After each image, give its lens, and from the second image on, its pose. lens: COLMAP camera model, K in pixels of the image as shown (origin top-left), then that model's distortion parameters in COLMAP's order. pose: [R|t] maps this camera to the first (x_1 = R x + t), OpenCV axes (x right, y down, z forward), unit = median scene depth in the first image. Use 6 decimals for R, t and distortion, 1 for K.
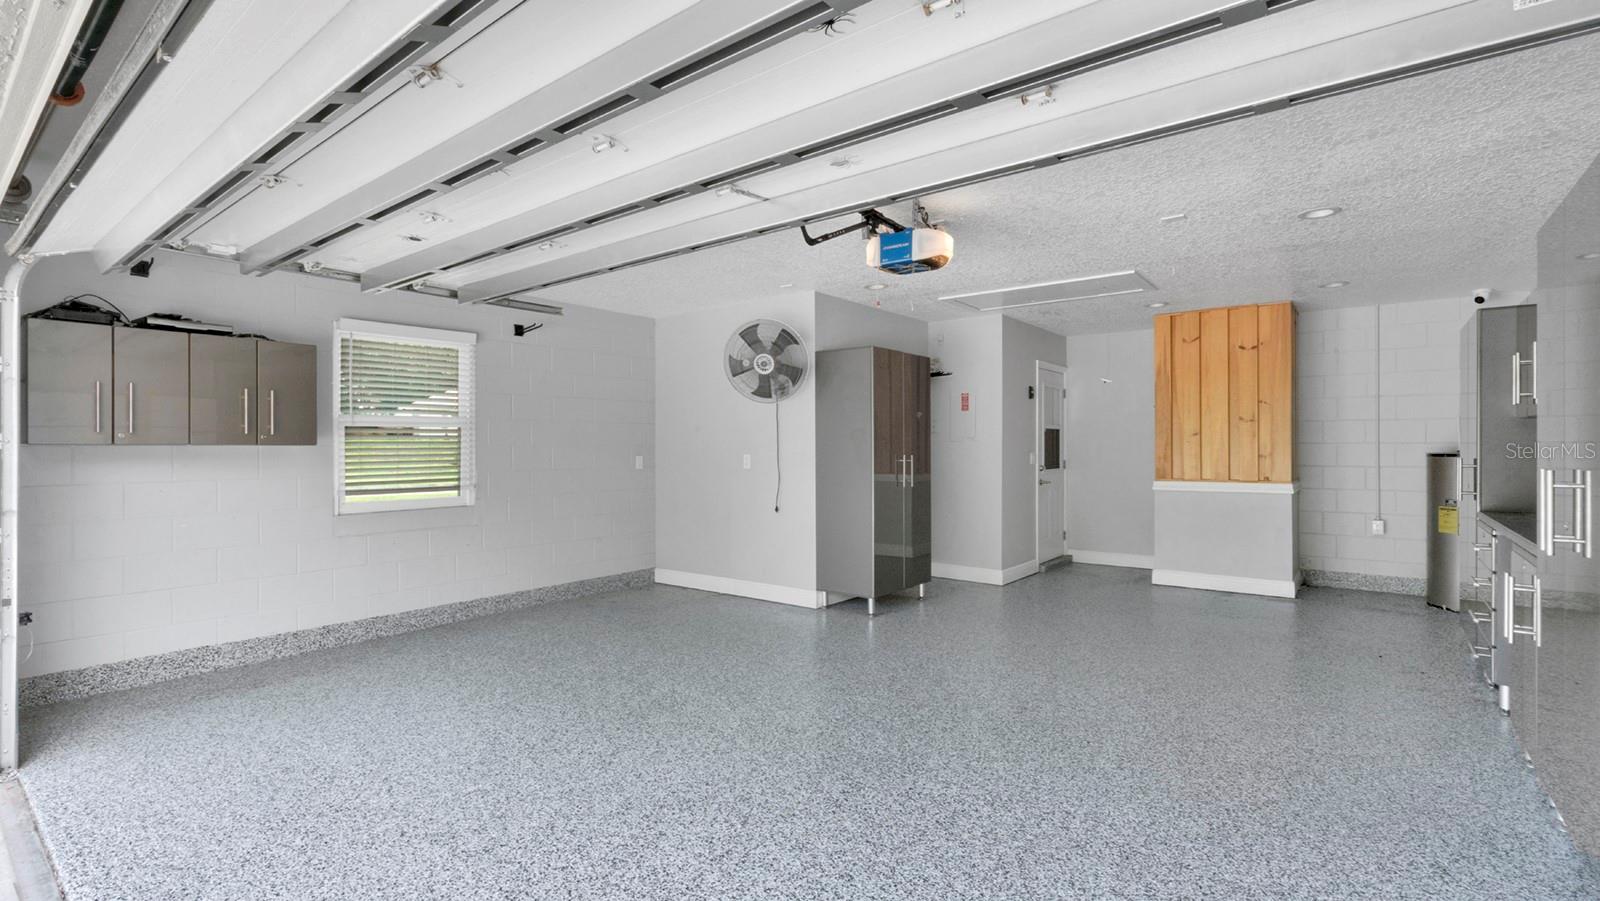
lens RADIAL K [[733.6, 0, 794.4], [0, 733.6, 449.6], [0, 0, 1]] dist [-0.000112, 0.000245]
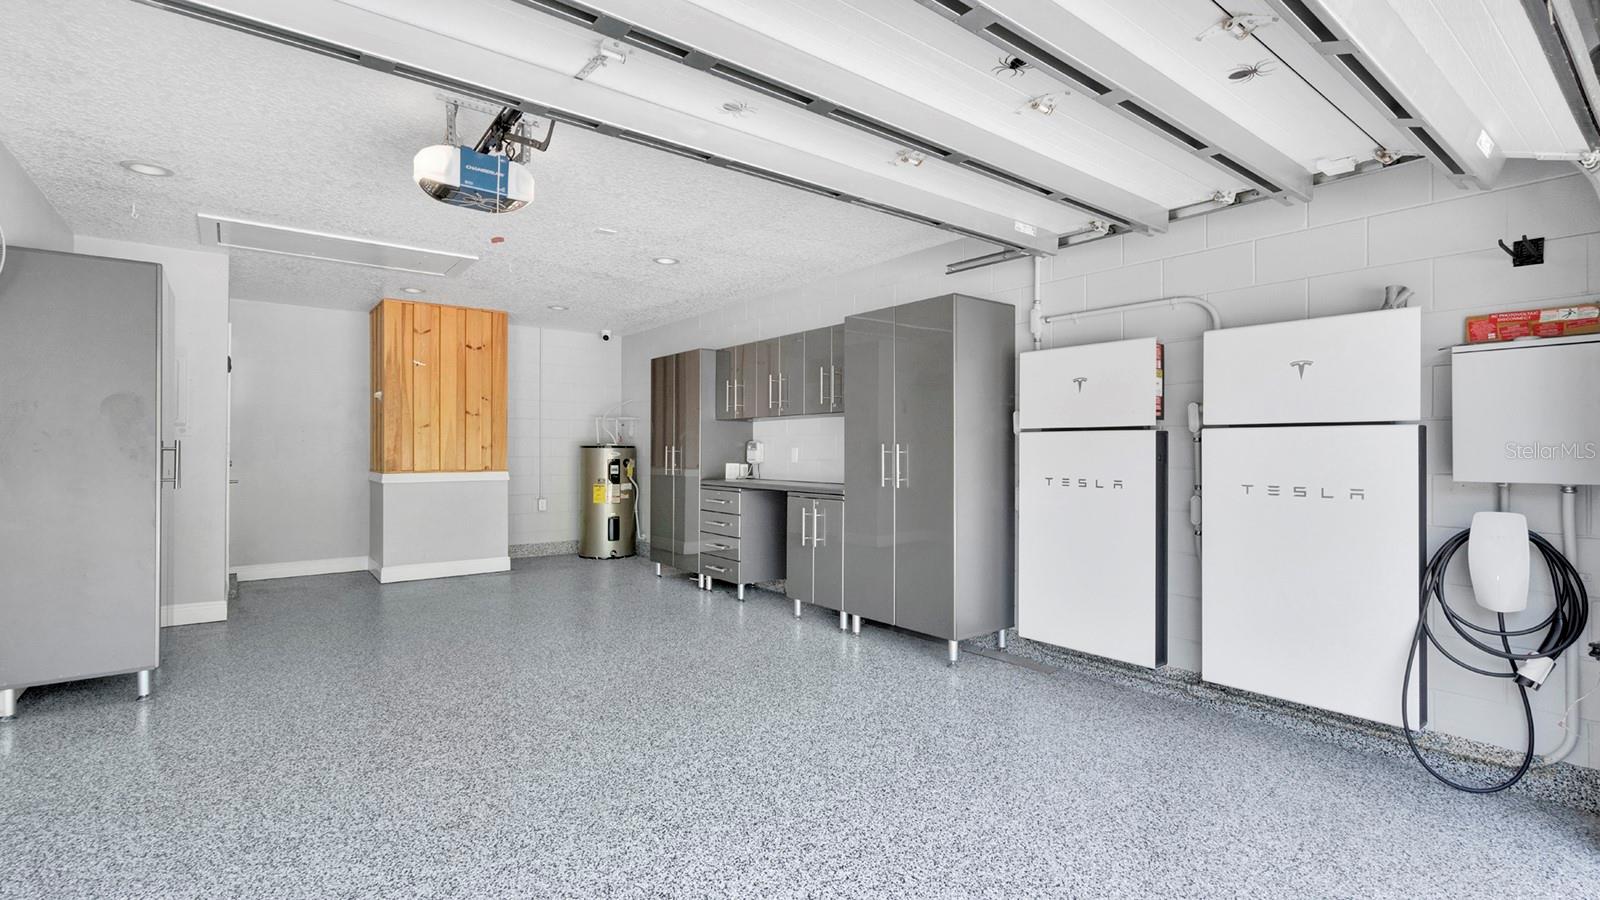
lens RADIAL K [[733.6, 0, 796.7], [0, 733.6, 447.1], [0, 0, 1]] dist [-0.000112, 0.000245]
pose [[0.230895, 0.007624, 0.972949, -0.527059], [0.002680, 0.999961, -0.008472, 0.030218], [-0.972975, 0.004564, 0.230865, 0.459403]]
